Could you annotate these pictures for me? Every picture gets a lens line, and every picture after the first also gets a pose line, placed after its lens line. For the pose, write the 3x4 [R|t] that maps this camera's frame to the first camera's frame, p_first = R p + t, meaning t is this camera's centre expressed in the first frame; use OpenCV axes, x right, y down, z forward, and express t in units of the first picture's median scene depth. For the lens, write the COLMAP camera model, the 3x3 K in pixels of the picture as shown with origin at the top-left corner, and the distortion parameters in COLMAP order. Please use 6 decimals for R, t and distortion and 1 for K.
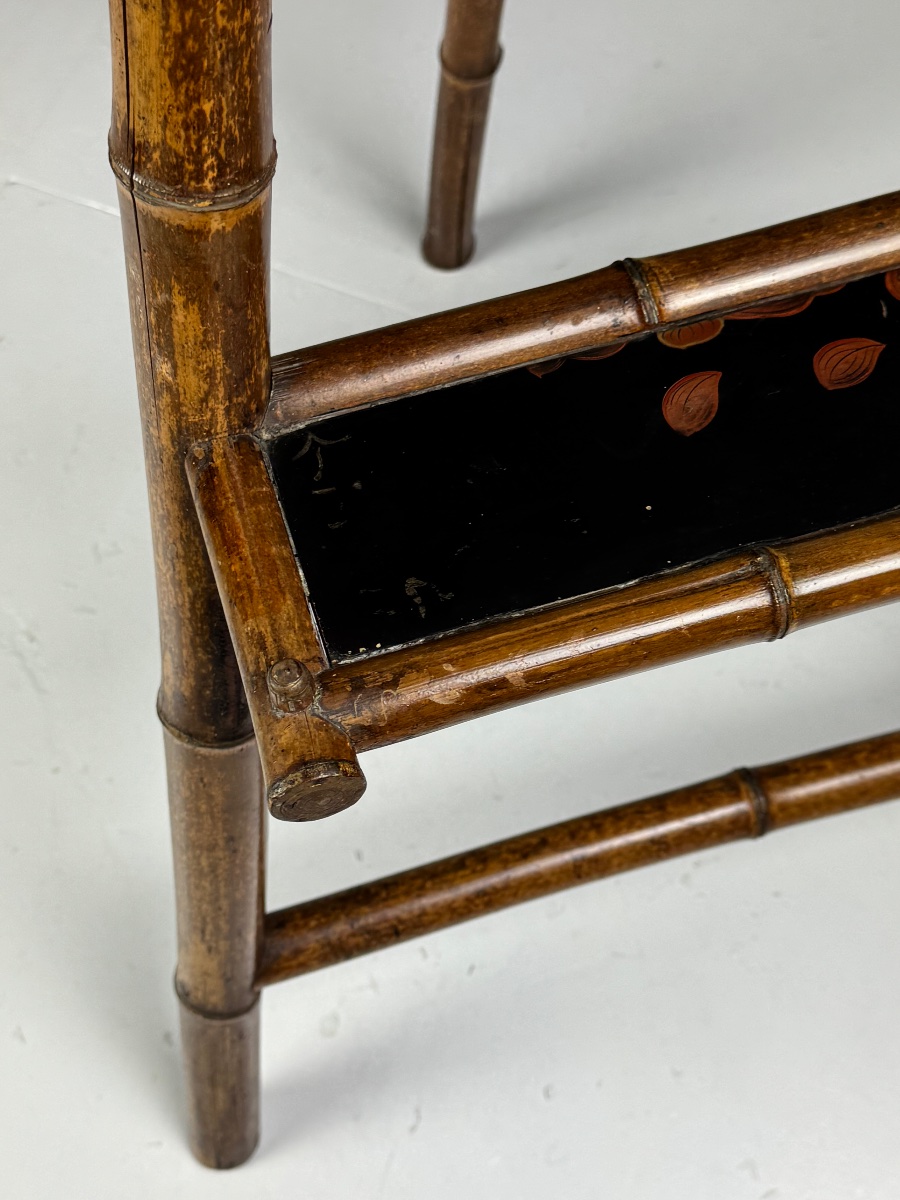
lens RADIAL K [[1682.0, 0, 445.8], [0, 1682.0, 606.0], [0, 0, 1]] dist [0.120835, 0.000000]
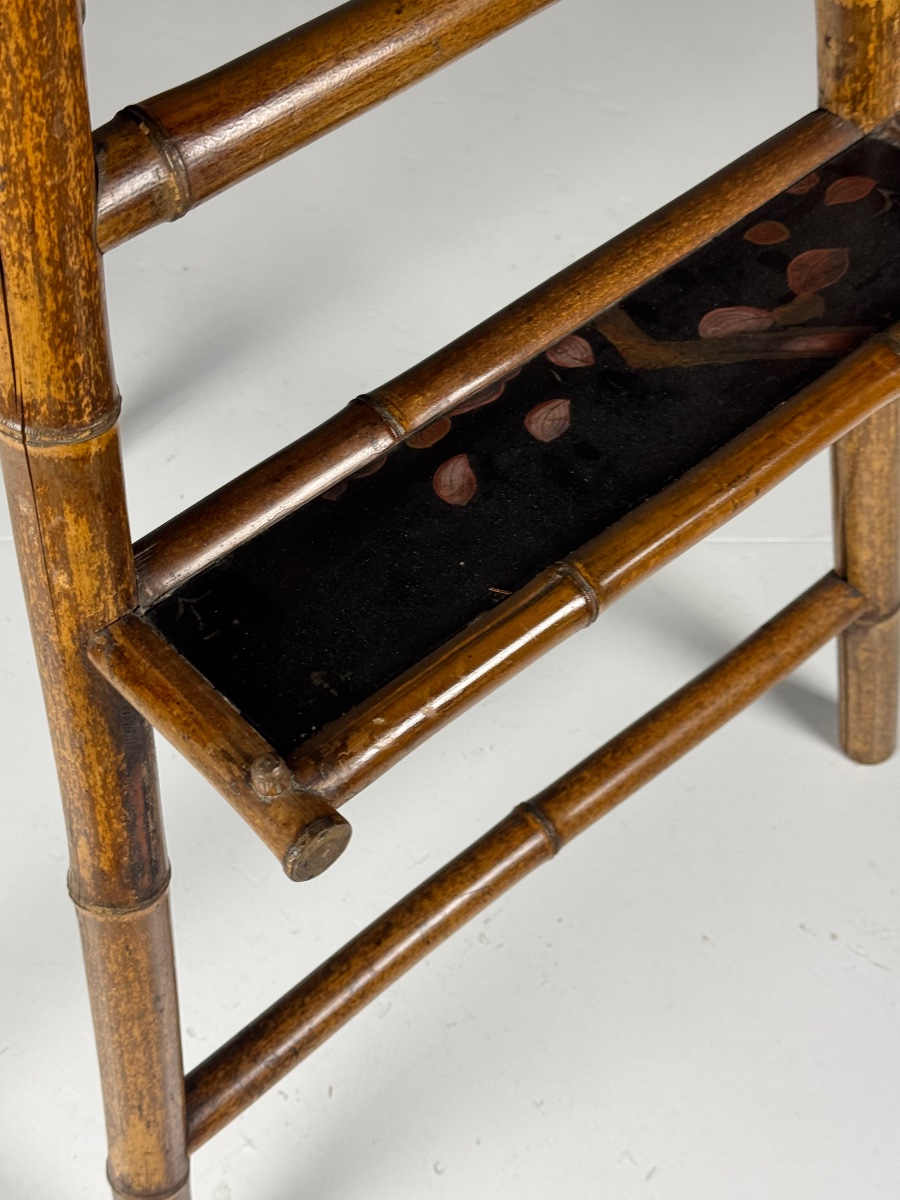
lens RADIAL K [[1716.5, 0, 453.0], [0, 1716.5, 596.8], [0, 0, 1]] dist [0.134612, 0.000000]
pose [[0.910196, -0.316051, 0.267684, -0.242826], [0.345881, 0.935550, -0.071497, 0.056193], [-0.227835, 0.157664, 0.960850, -0.249648]]
